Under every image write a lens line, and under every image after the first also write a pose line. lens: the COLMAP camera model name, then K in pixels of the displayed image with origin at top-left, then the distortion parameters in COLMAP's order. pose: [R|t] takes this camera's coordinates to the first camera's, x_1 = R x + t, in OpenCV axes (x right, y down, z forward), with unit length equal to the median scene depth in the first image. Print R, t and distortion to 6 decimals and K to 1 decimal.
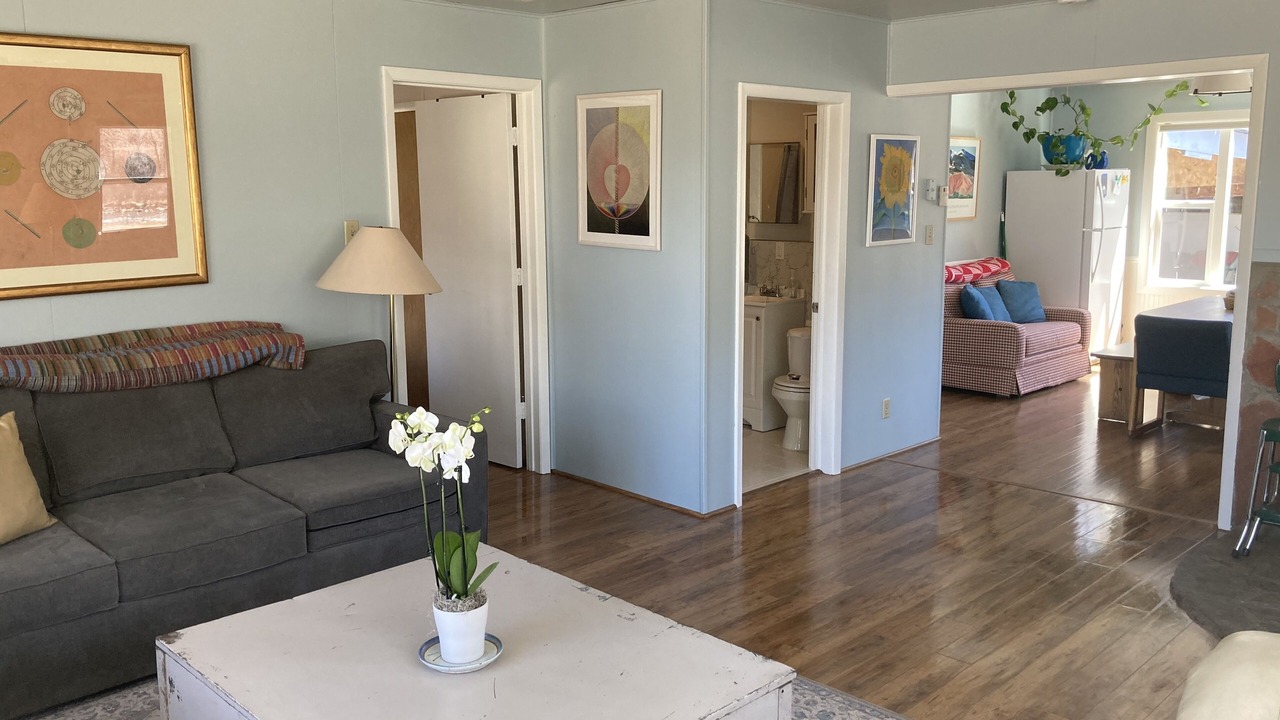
lens RADIAL K [[1042.9, 0, 639.6], [0, 1042.9, 358.3], [0, 0, 1]] dist [-0.004043, 0.002875]
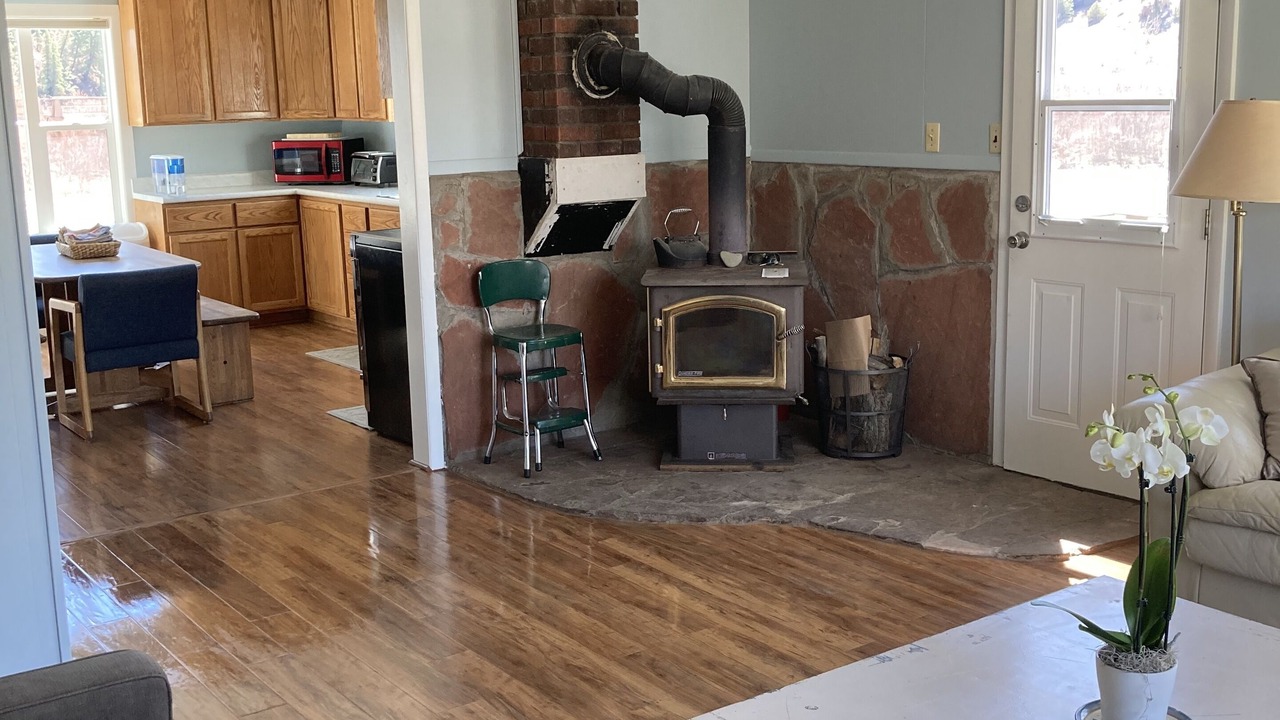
lens RADIAL K [[1379.8, 0, 638.6], [0, 1379.8, 363.8], [0, 0, 1]] dist [0.020968, 0.000000]
pose [[0.144093, -0.188762, 0.971394, -0.609971], [0.179656, 0.970315, 0.161903, -0.096321], [-0.973119, 0.151187, 0.173728, 0.634548]]
